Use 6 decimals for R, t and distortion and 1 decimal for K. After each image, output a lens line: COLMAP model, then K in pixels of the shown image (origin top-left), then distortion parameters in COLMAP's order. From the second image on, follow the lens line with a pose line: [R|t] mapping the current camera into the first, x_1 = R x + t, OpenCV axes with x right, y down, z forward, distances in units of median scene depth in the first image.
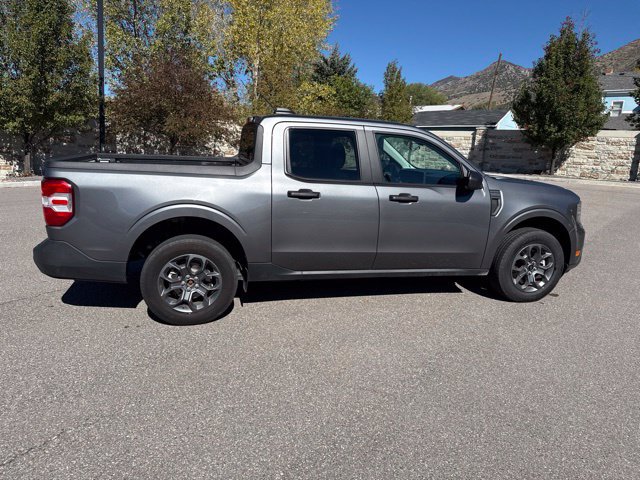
lens RADIAL K [[455.7, 0, 321.6], [0, 455.7, 237.4], [0, 0, 1]] dist [0.023837, -0.022850]
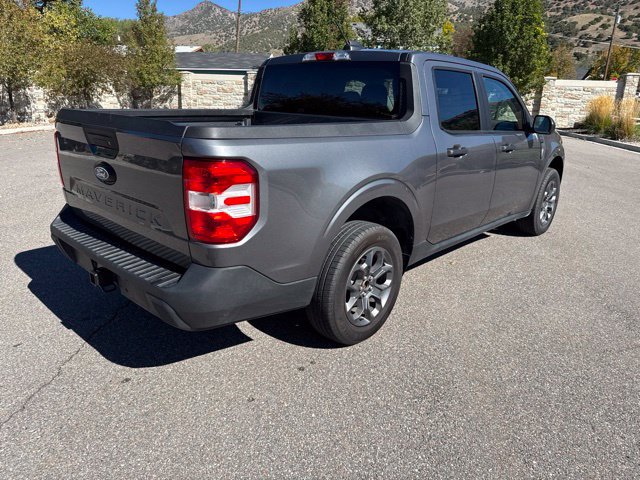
lens RADIAL K [[455.7, 0, 319.5], [0, 455.7, 241.7], [0, 0, 1]] dist [0.023837, -0.022850]
pose [[0.840714, -0.177394, 0.511597, -0.575721], [0.114280, 0.981660, 0.152588, -0.074223], [-0.529283, -0.069818, 0.845568, 0.343961]]
